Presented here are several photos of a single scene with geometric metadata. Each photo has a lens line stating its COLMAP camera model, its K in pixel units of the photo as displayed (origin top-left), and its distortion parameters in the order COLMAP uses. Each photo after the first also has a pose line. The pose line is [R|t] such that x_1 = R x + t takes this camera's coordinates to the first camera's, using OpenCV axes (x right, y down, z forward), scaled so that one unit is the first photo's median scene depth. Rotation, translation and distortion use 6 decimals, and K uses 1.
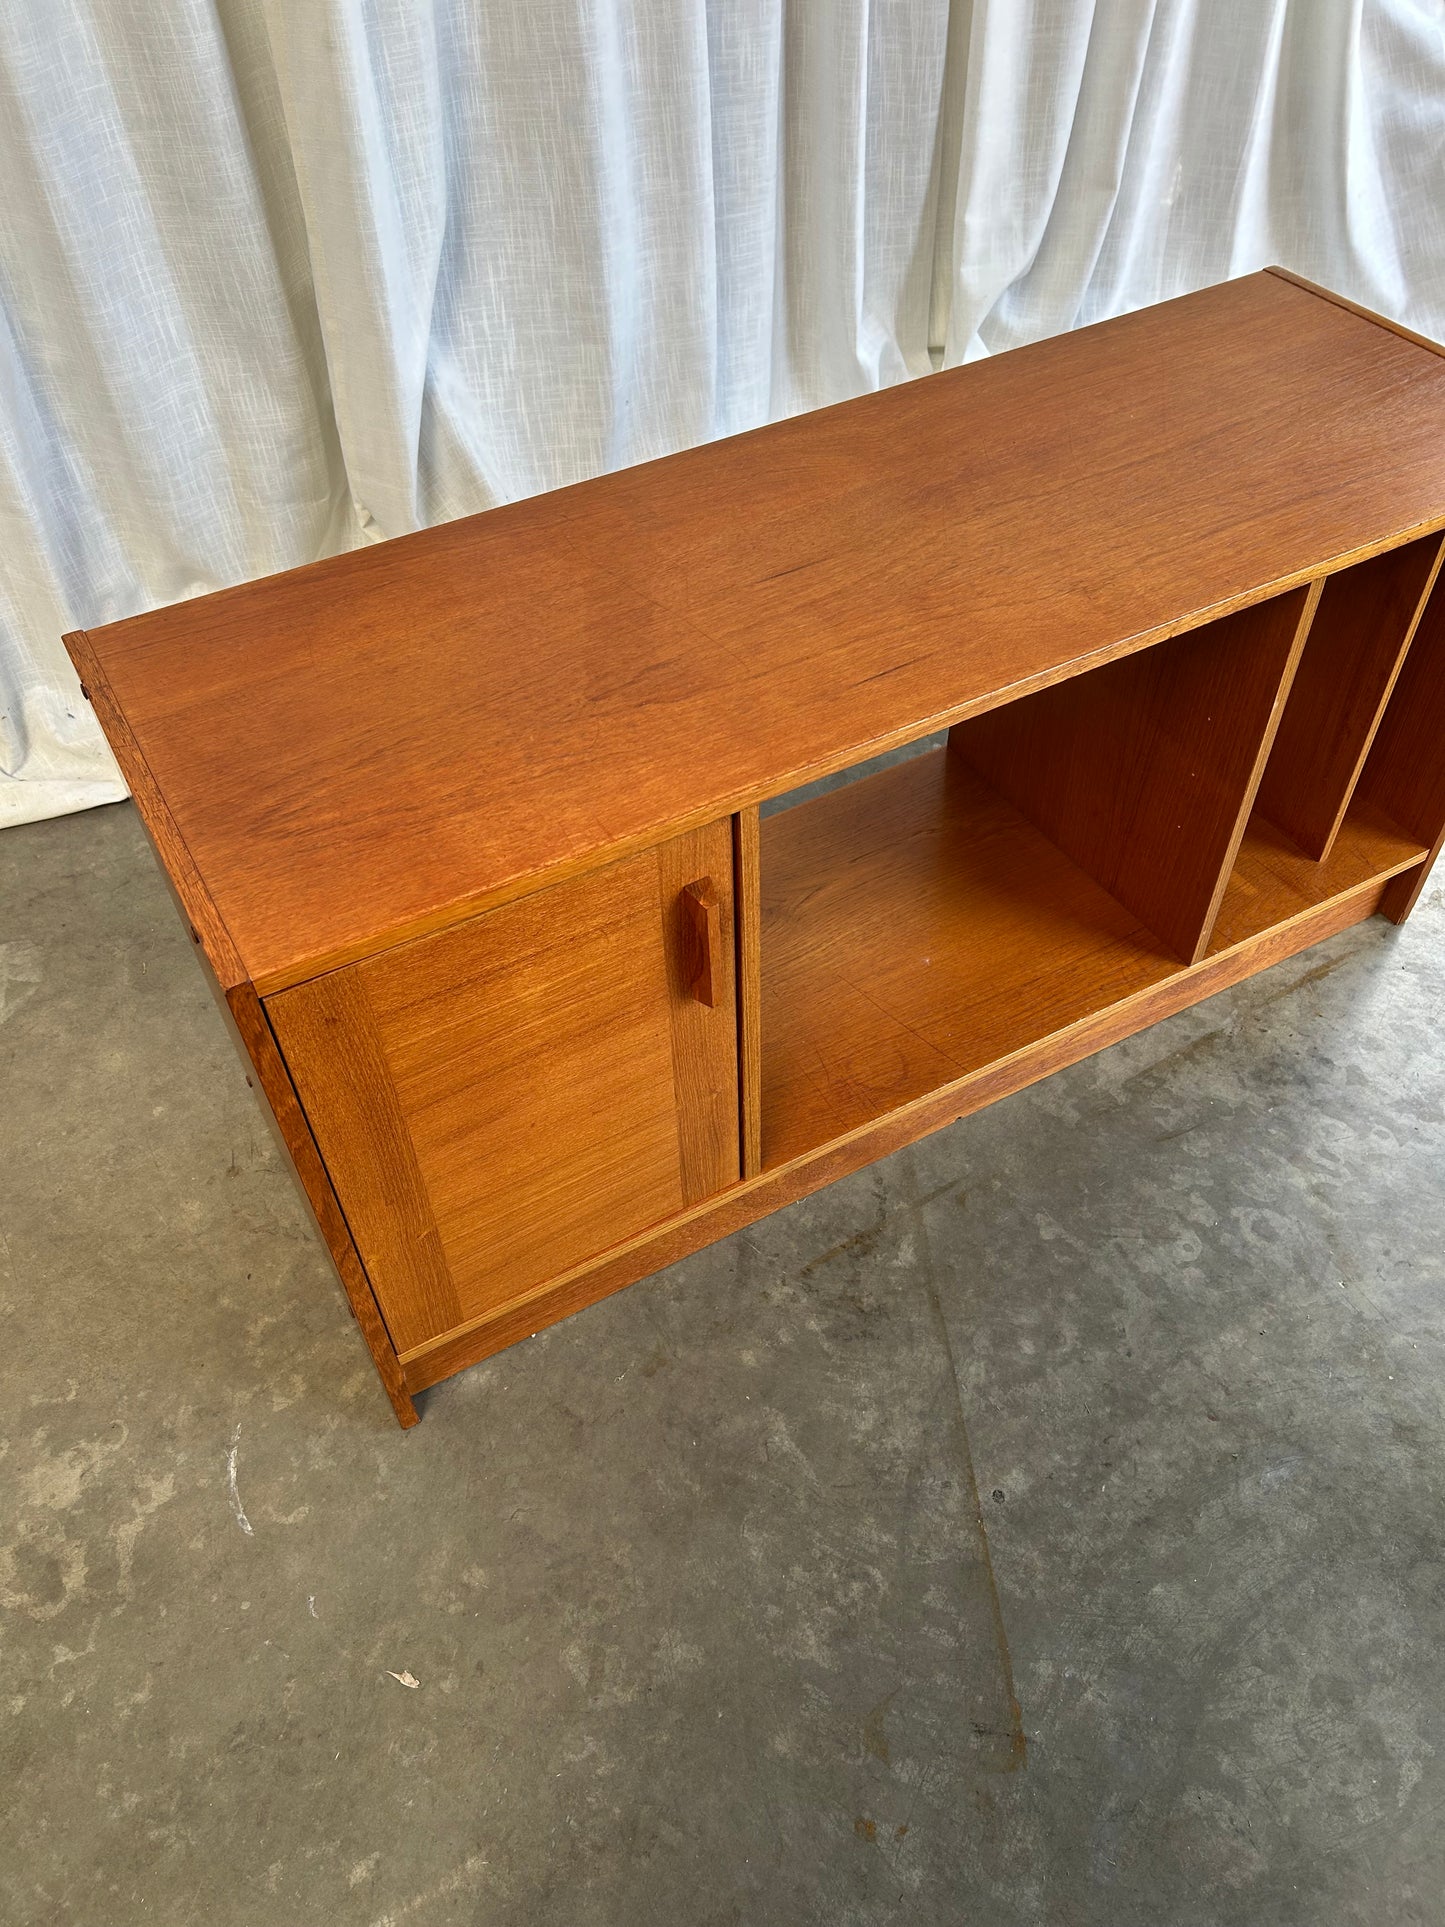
lens RADIAL K [[1472.4, 0, 724.3], [0, 1472.4, 989.6], [0, 0, 1]] dist [0.033059, -0.047258]
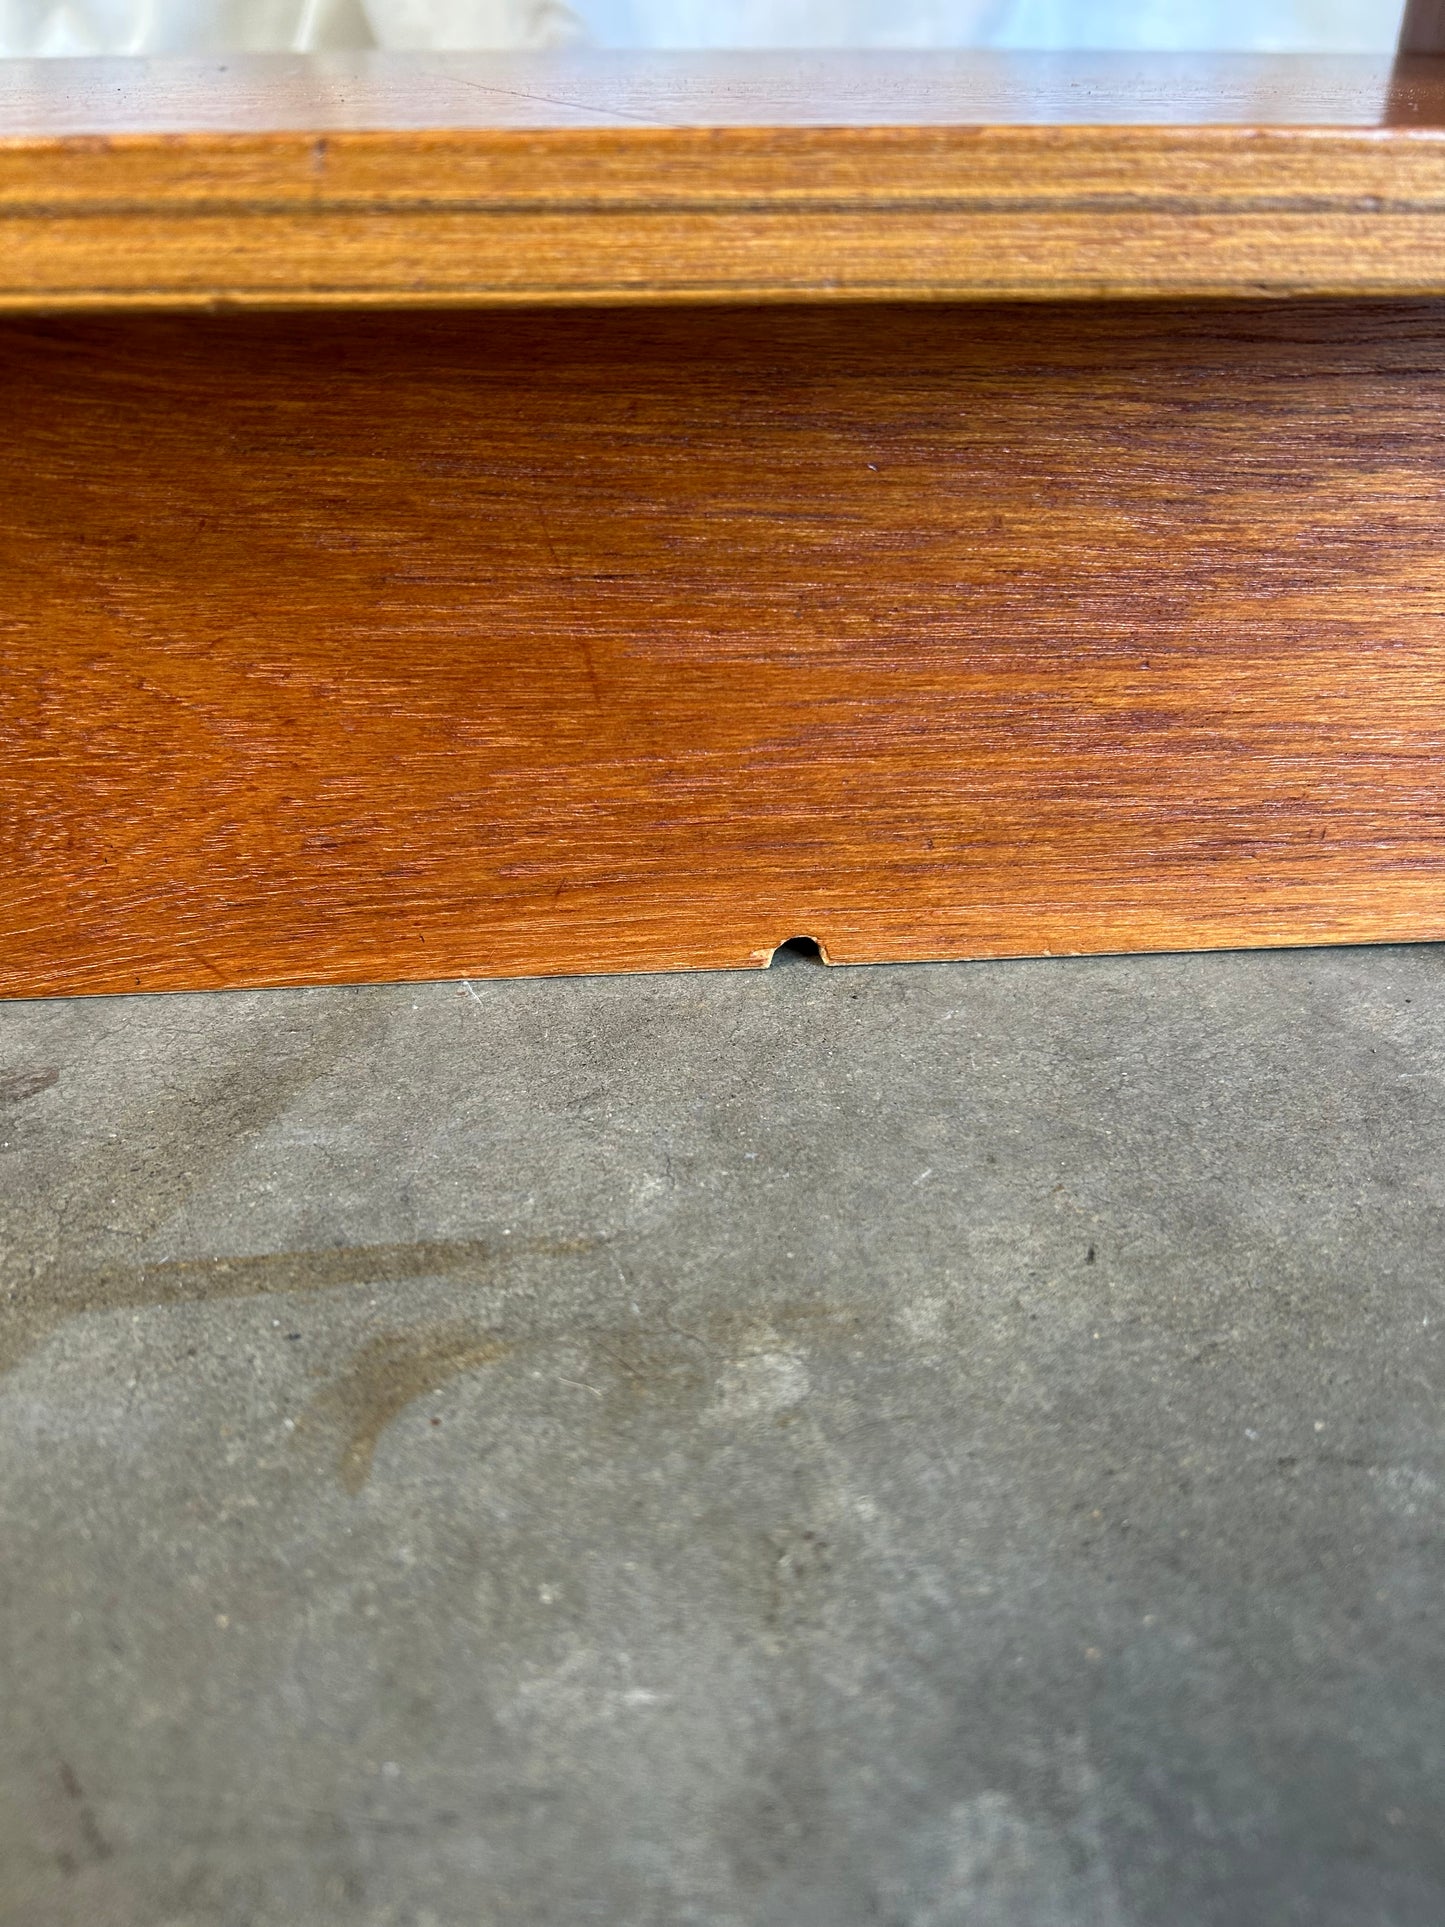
lens RADIAL K [[1528.4, 0, 726.5], [0, 1528.4, 958.3], [0, 0, 1]] dist [0.012134, -0.020737]
pose [[0.904600, 0.242013, -0.350897, 0.218069], [-0.326653, 0.922447, -0.205887, 0.129452], [0.273857, 0.300867, 0.913500, 0.897644]]
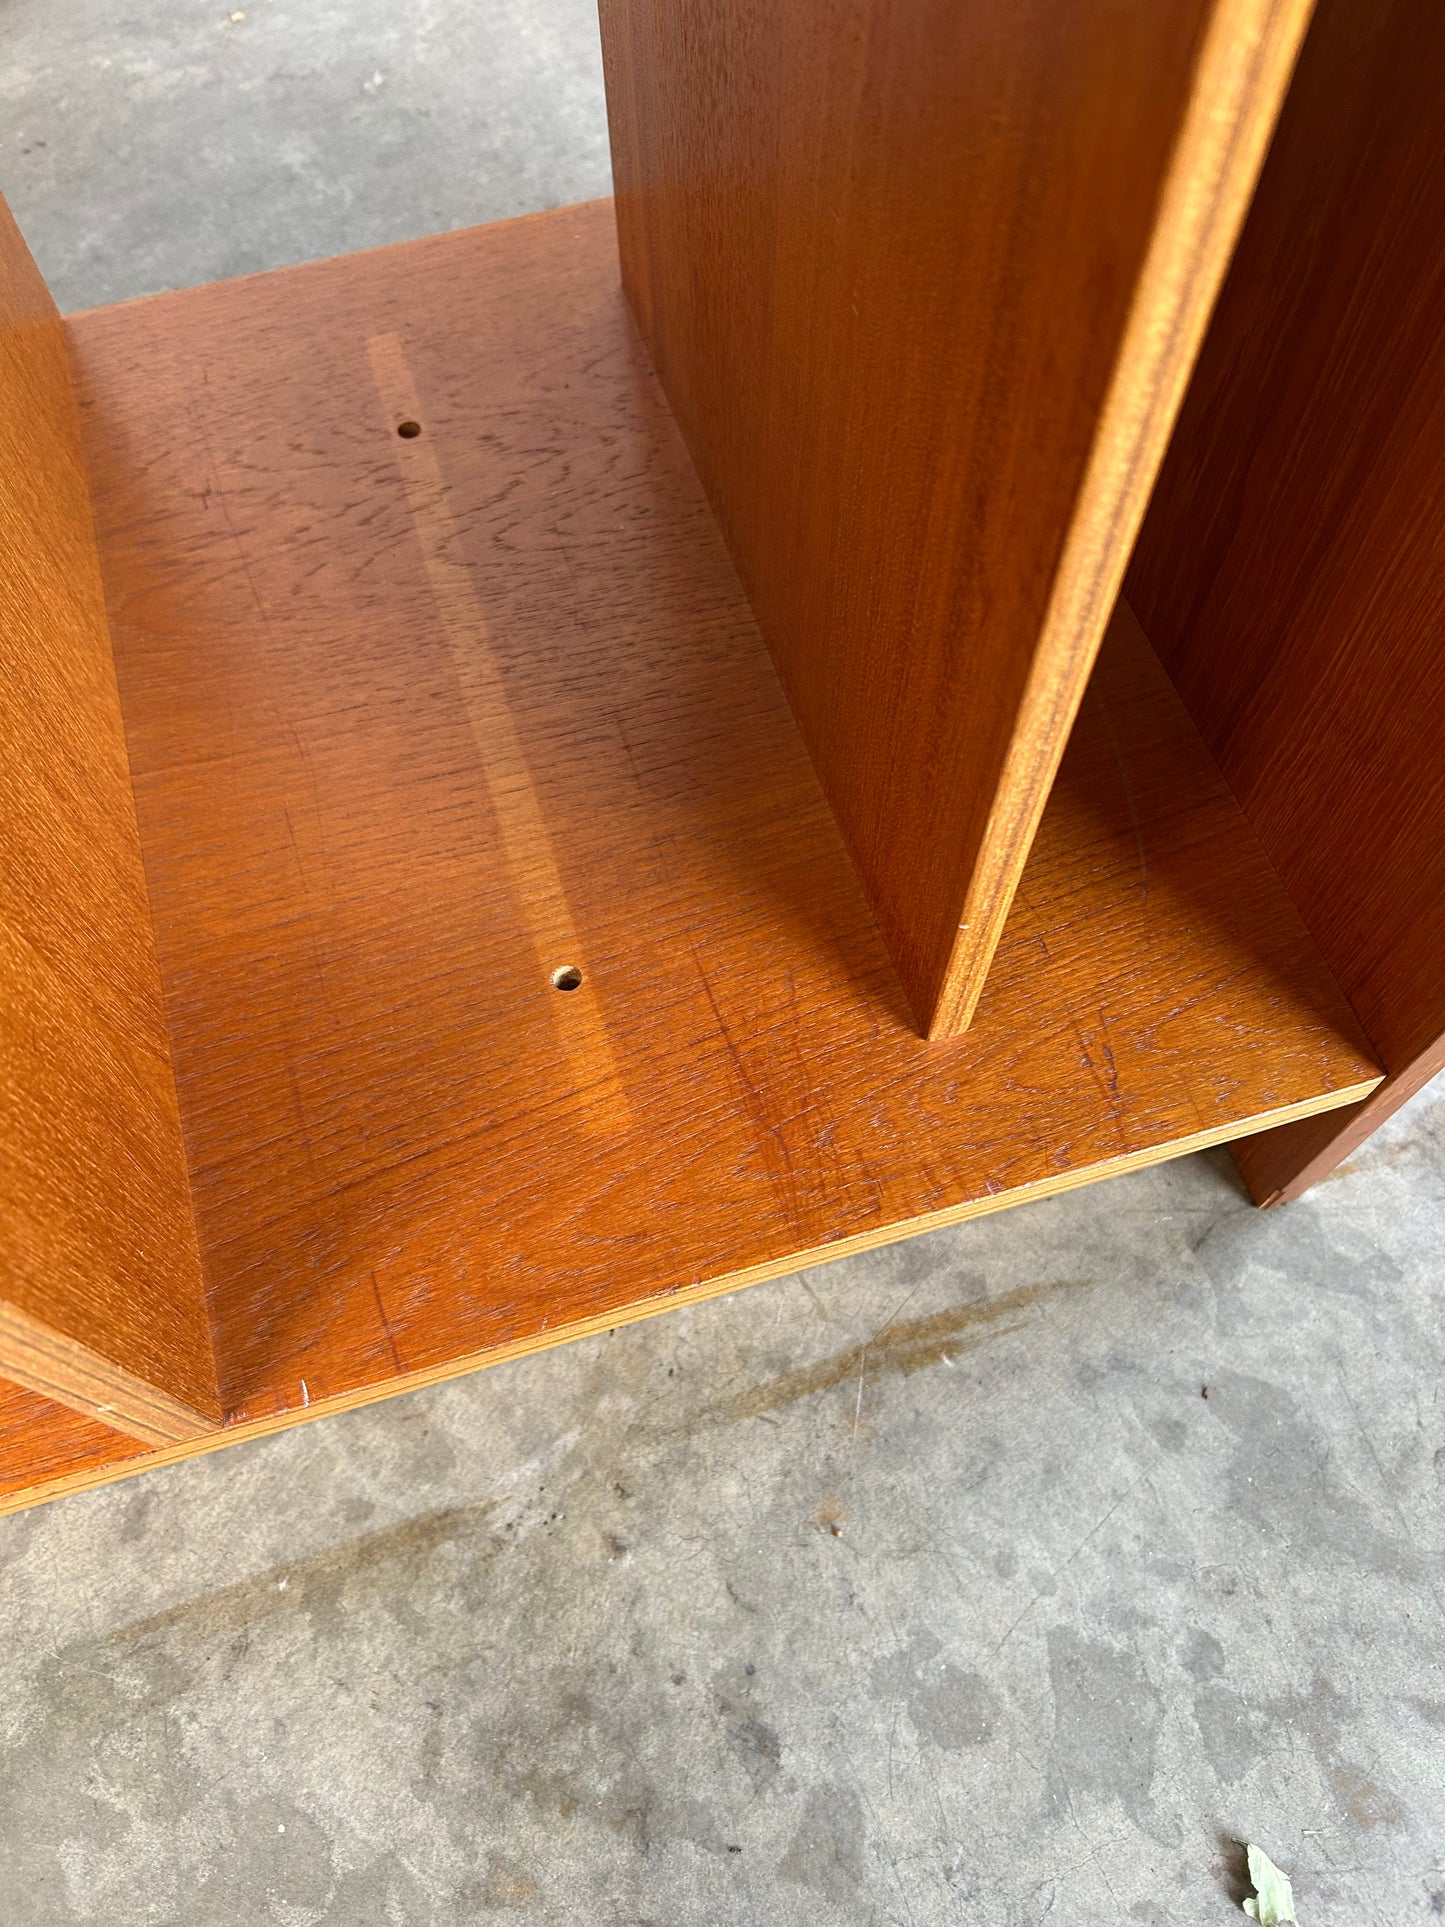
lens RADIAL K [[1472.4, 0, 724.8], [0, 1472.4, 964.7], [0, 0, 1]] dist [0.033059, -0.047258]
pose [[0.975137, 0.200613, -0.094134, 0.430167], [-0.167434, 0.945271, 0.280052, -0.183590], [0.145165, -0.257328, 0.955358, 0.831042]]
